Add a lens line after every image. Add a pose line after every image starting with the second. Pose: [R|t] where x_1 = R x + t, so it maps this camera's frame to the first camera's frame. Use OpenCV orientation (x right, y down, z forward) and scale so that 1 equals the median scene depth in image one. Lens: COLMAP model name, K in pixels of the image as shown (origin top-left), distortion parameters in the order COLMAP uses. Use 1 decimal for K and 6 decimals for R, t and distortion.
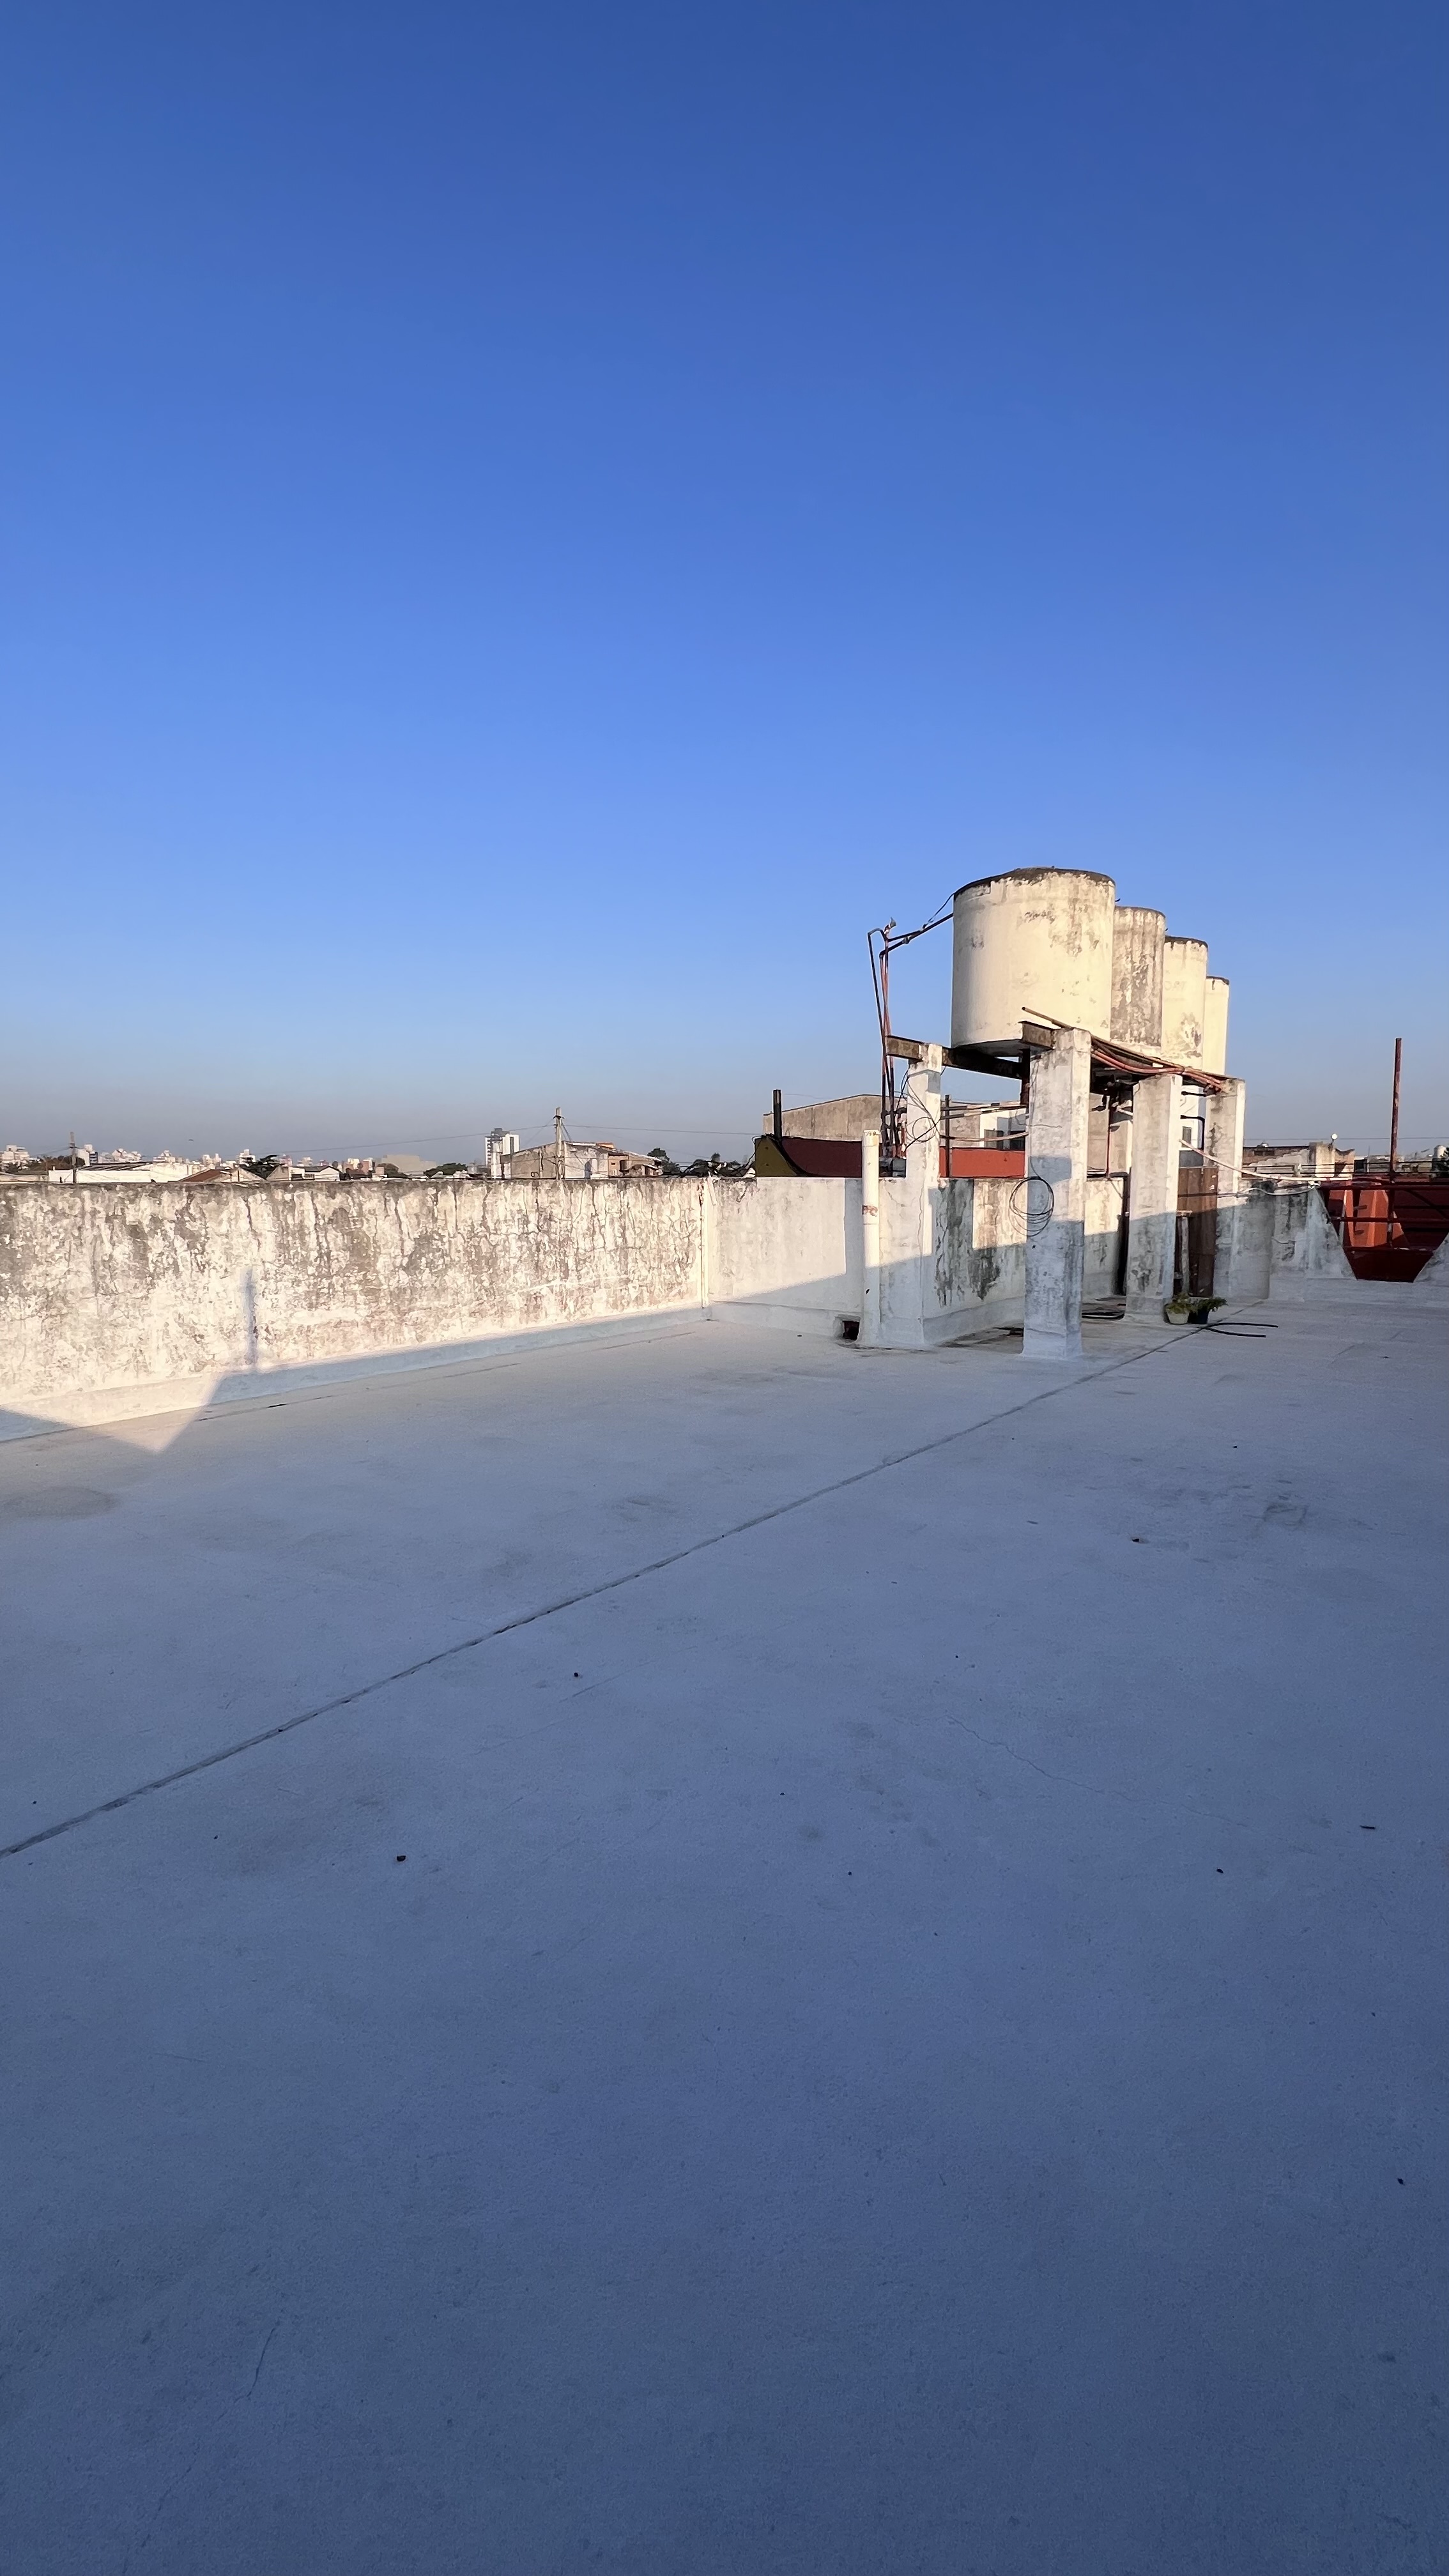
lens RADIAL K [[1026.0, 0, 721.4], [0, 1026.0, 1286.5], [0, 0, 1]] dist [-0.000115, 0.000192]
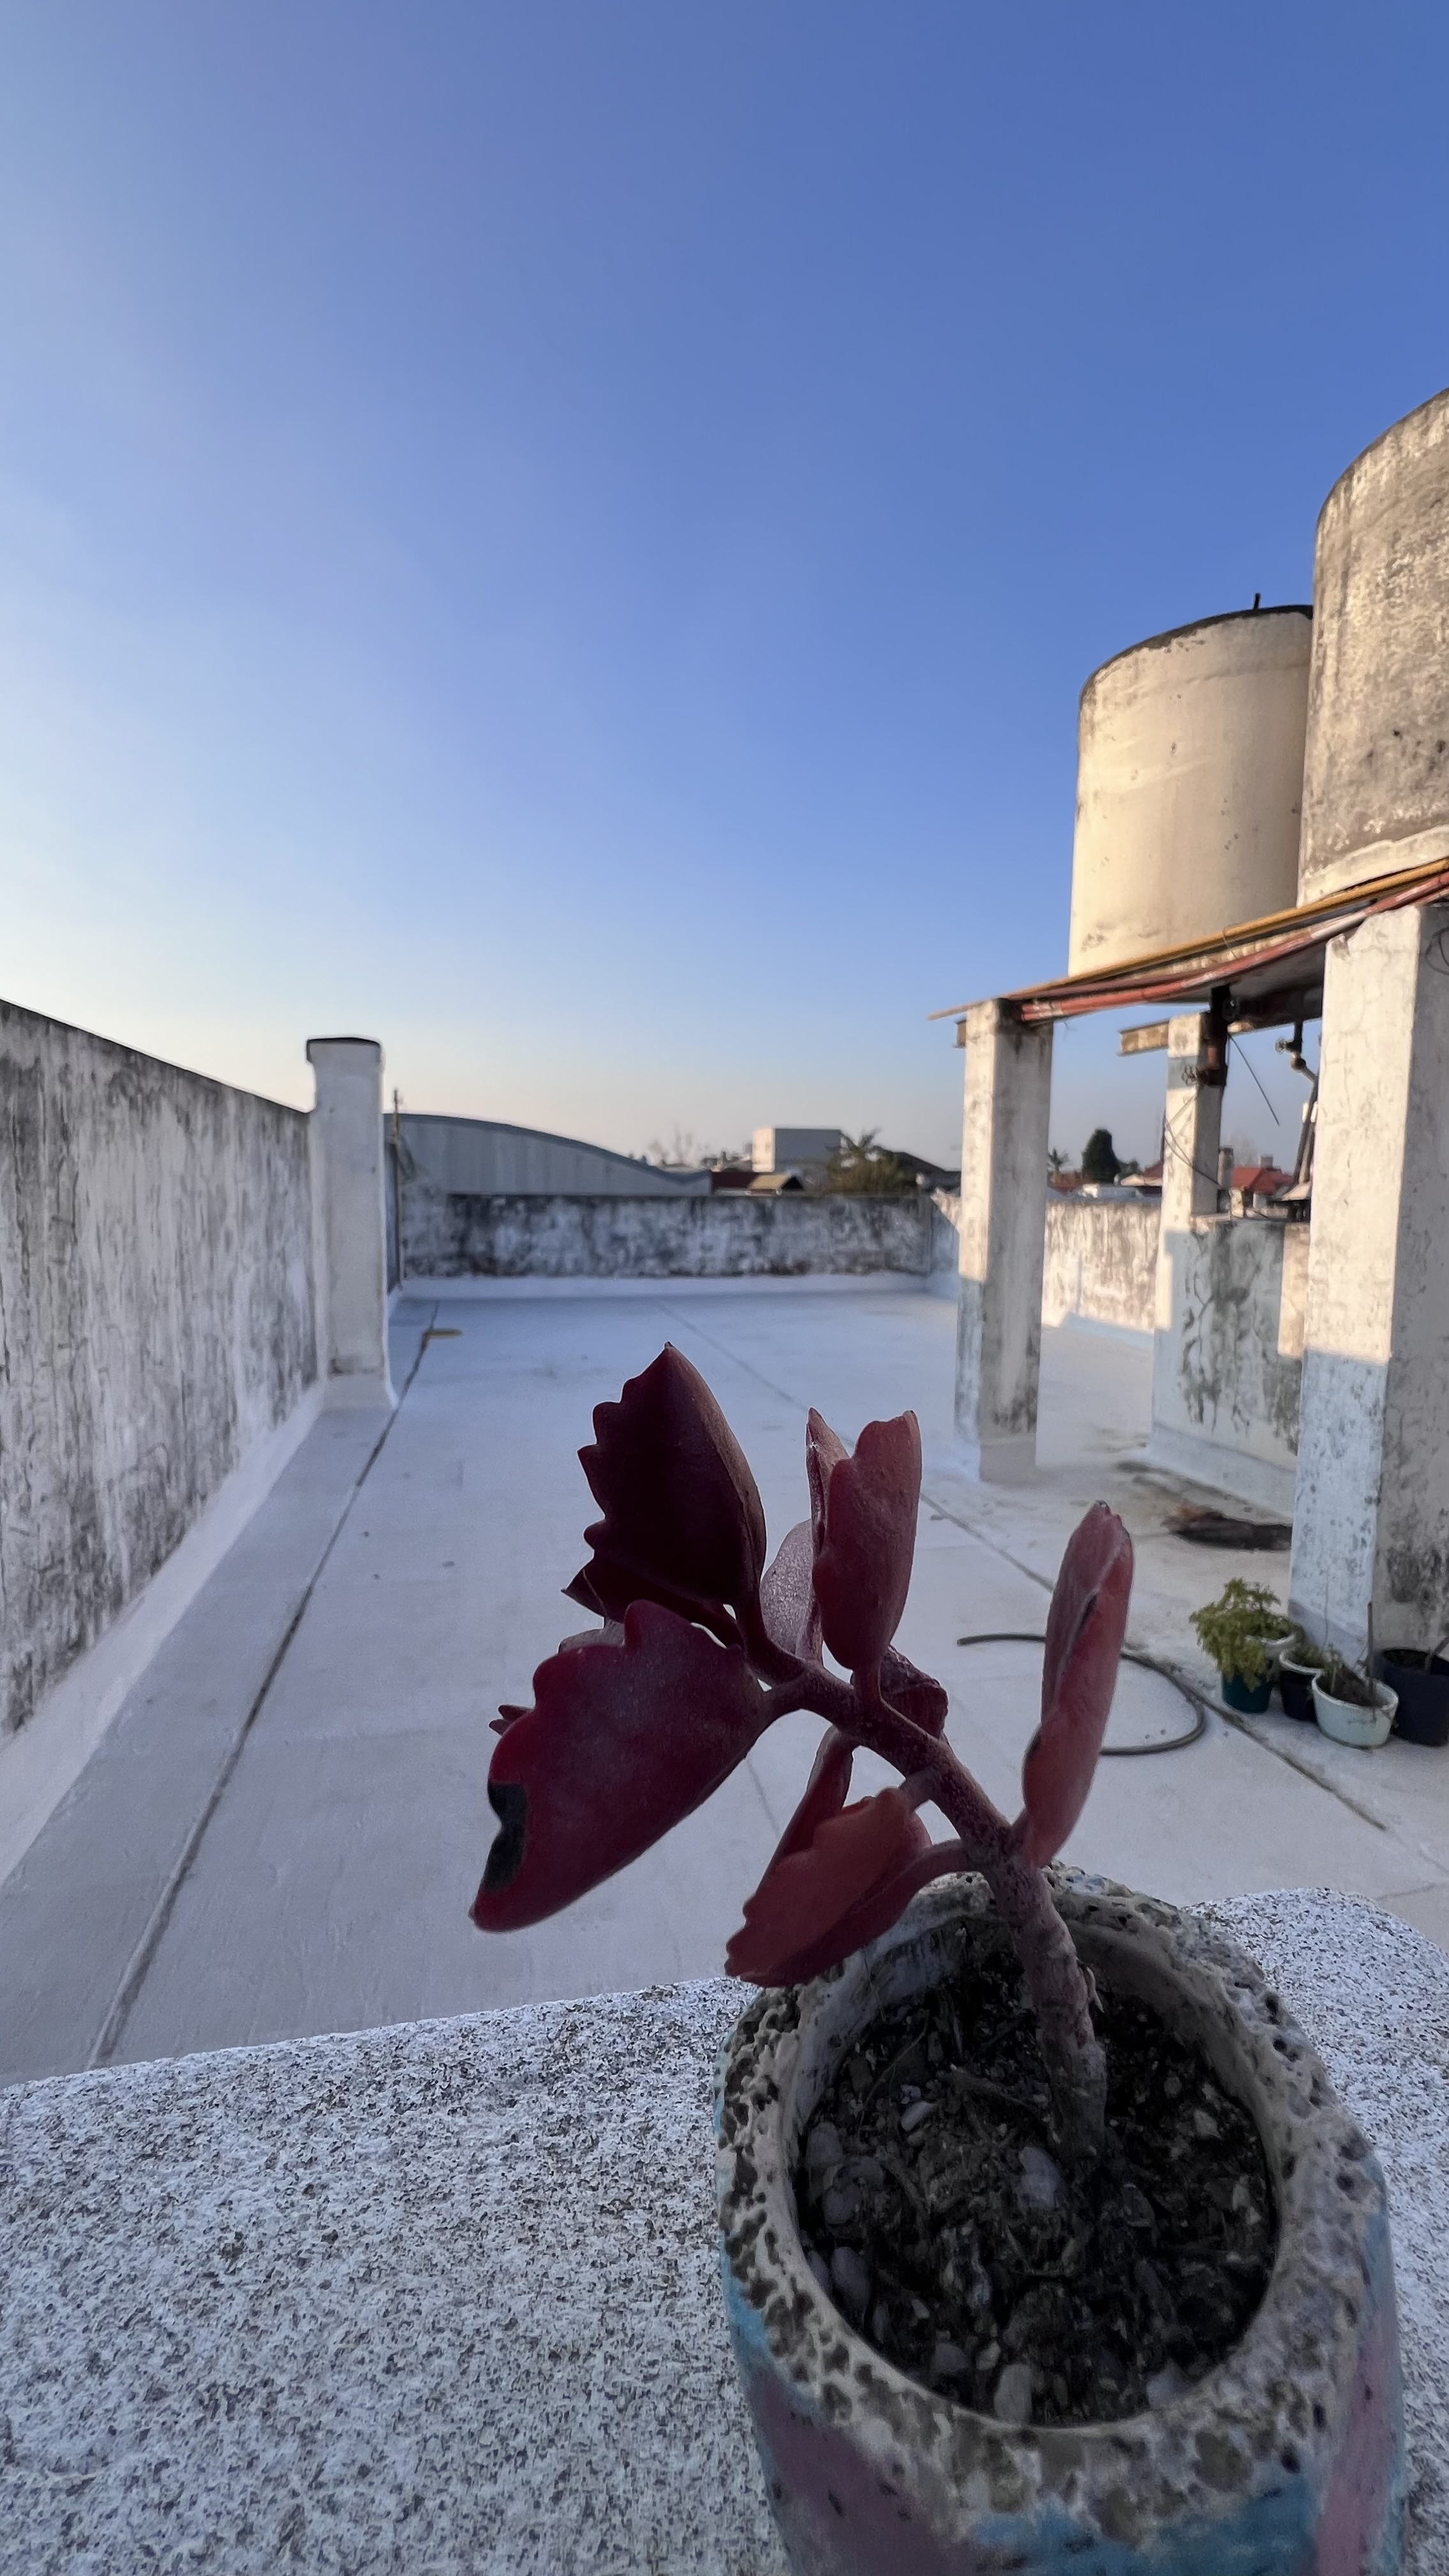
lens RADIAL K [[1041.9, 0, 727.6], [0, 1041.9, 1287.0], [0, 0, 1]] dist [-0.005633, 0.000318]
pose [[-0.614393, 0.080375, -0.784896, 1.009056], [-0.088848, 0.981422, 0.170048, -0.164939], [0.783982, 0.174213, -0.595838, 1.300158]]
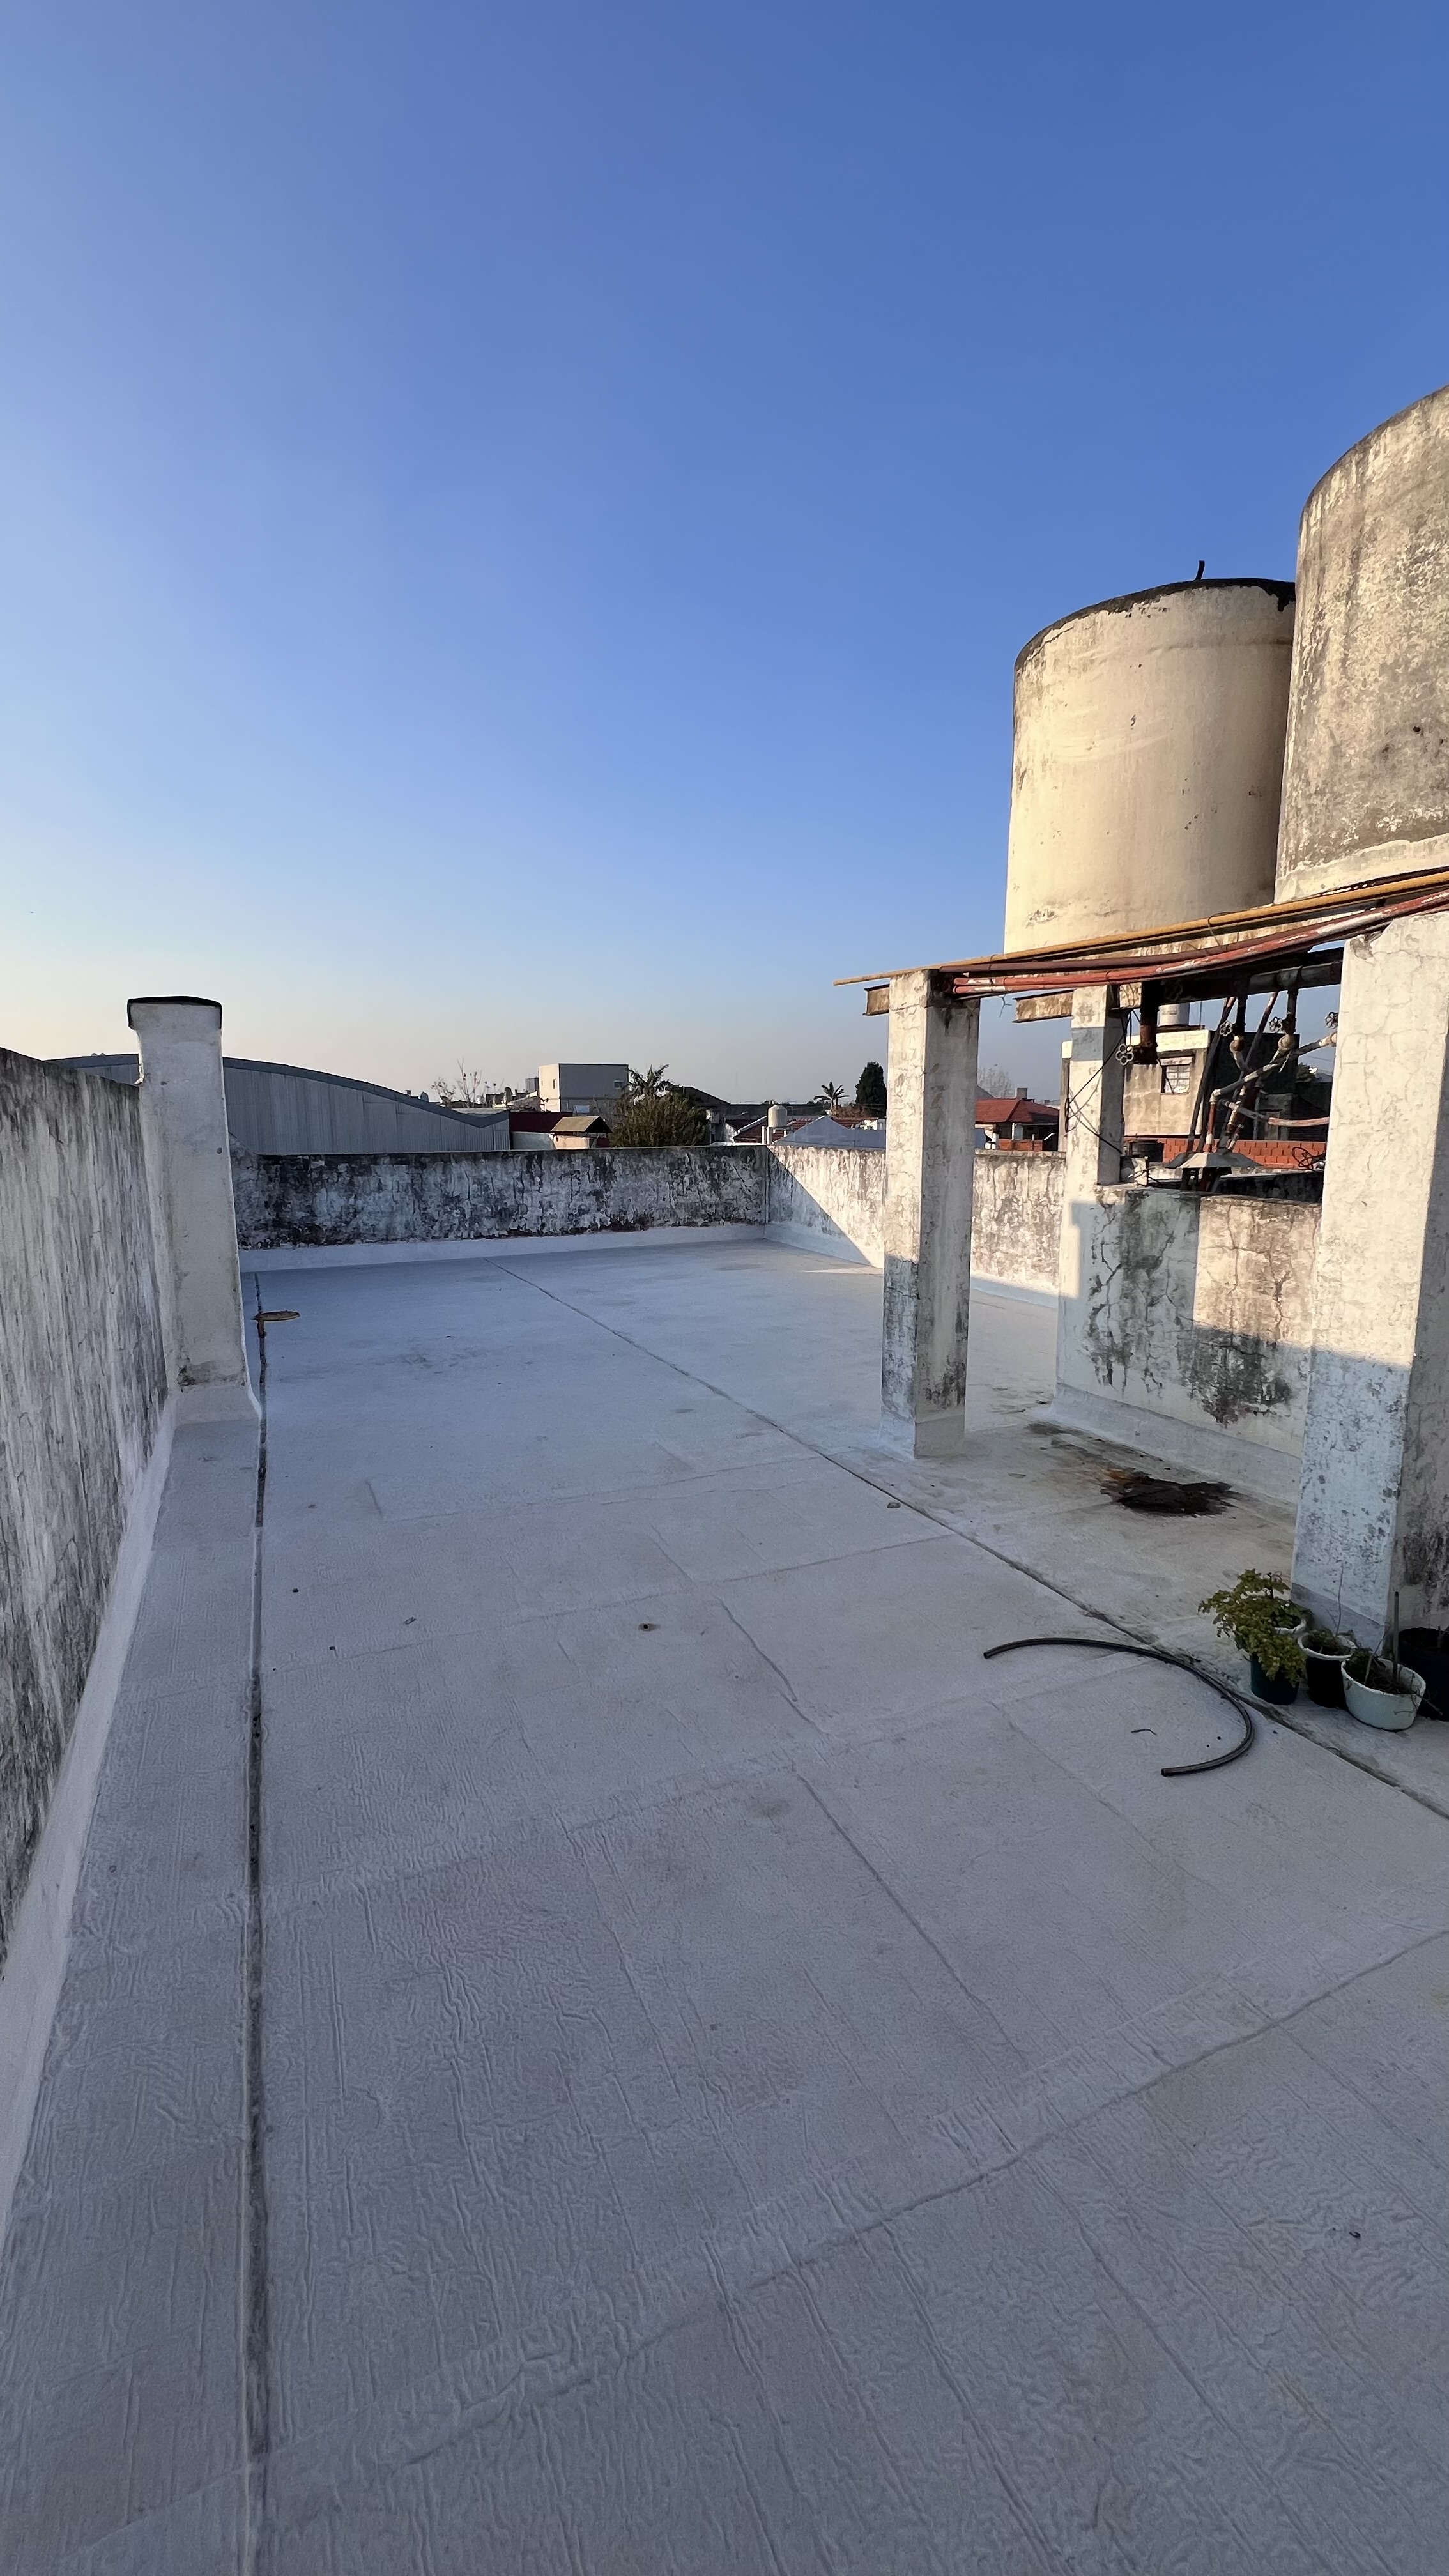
lens RADIAL K [[1026.0, 0, 727.1], [0, 1026.0, 1287.1], [0, 0, 1]] dist [-0.000115, 0.000192]
pose [[-0.439581, 0.156413, -0.884479, 1.015482], [-0.086228, 0.972824, 0.214891, -0.183025], [0.894054, 0.170729, -0.414148, 1.191889]]
